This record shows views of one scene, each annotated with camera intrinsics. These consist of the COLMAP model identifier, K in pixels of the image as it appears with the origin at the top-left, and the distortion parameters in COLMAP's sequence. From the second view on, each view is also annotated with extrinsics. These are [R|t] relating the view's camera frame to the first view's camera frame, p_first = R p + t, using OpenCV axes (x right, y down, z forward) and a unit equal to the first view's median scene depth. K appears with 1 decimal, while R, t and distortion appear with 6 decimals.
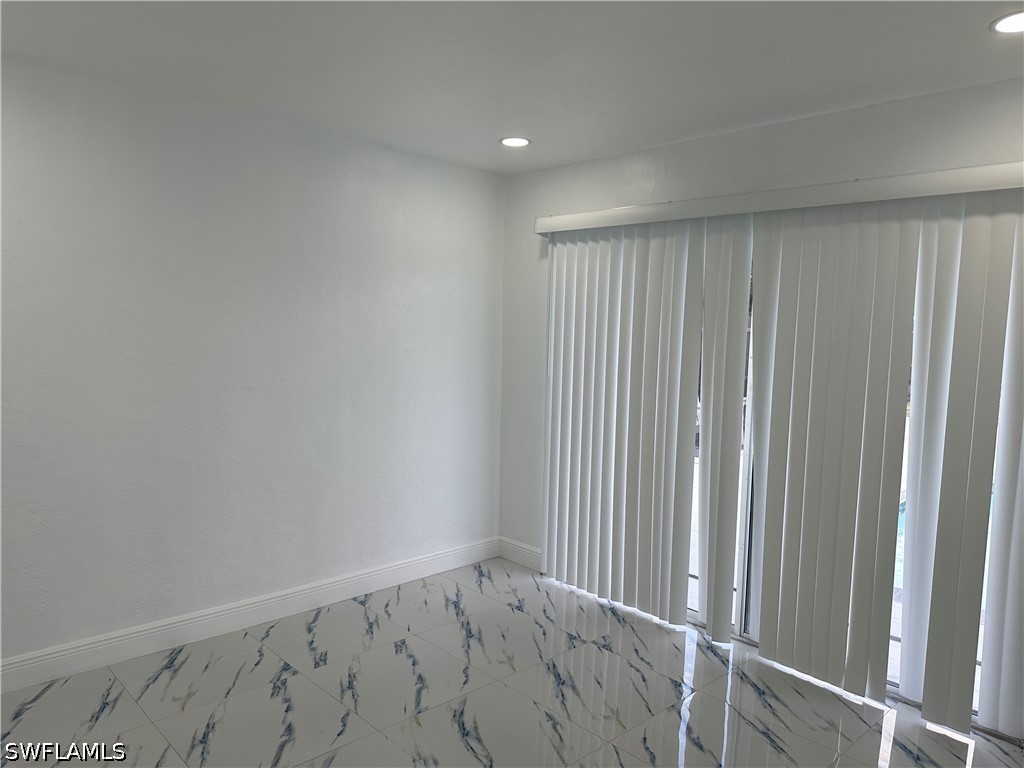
lens RADIAL K [[718.5, 0, 511.0], [0, 718.5, 387.3], [0, 0, 1]] dist [0.063609, -0.071419]
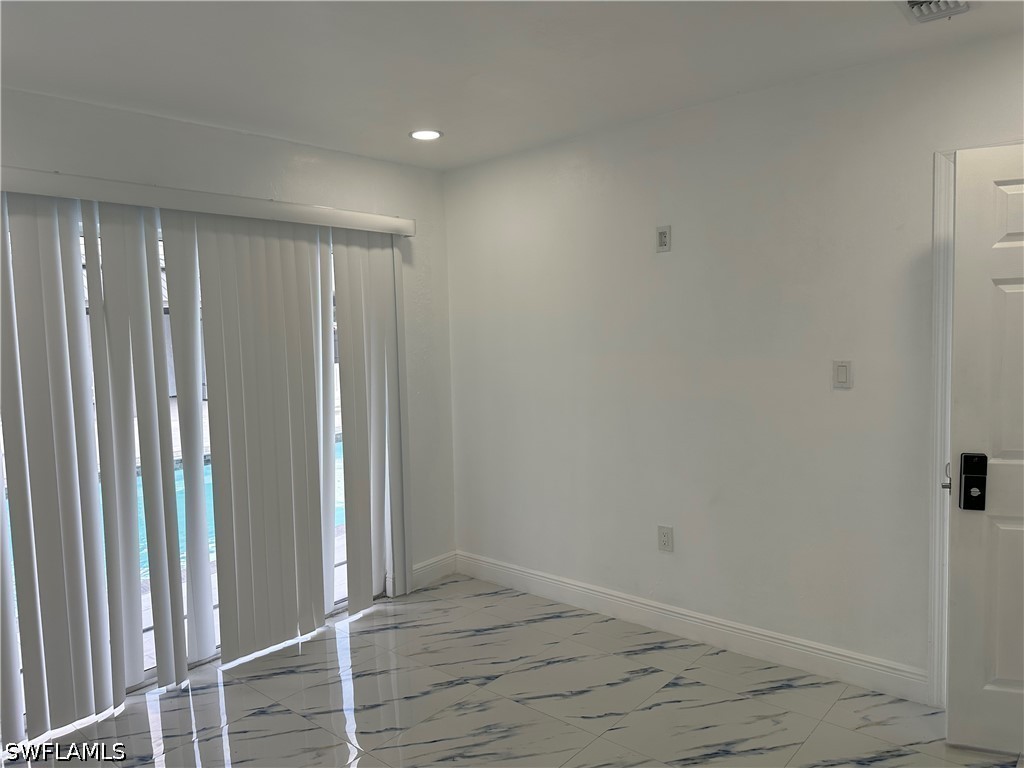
lens RADIAL K [[718.5, 0, 510.7], [0, 718.5, 377.5], [0, 0, 1]] dist [0.063609, -0.071419]
pose [[-0.098313, -0.099347, 0.990184, -0.739684], [0.114598, 0.987255, 0.110431, -0.091328], [-0.988535, 0.124330, -0.085675, 0.764914]]
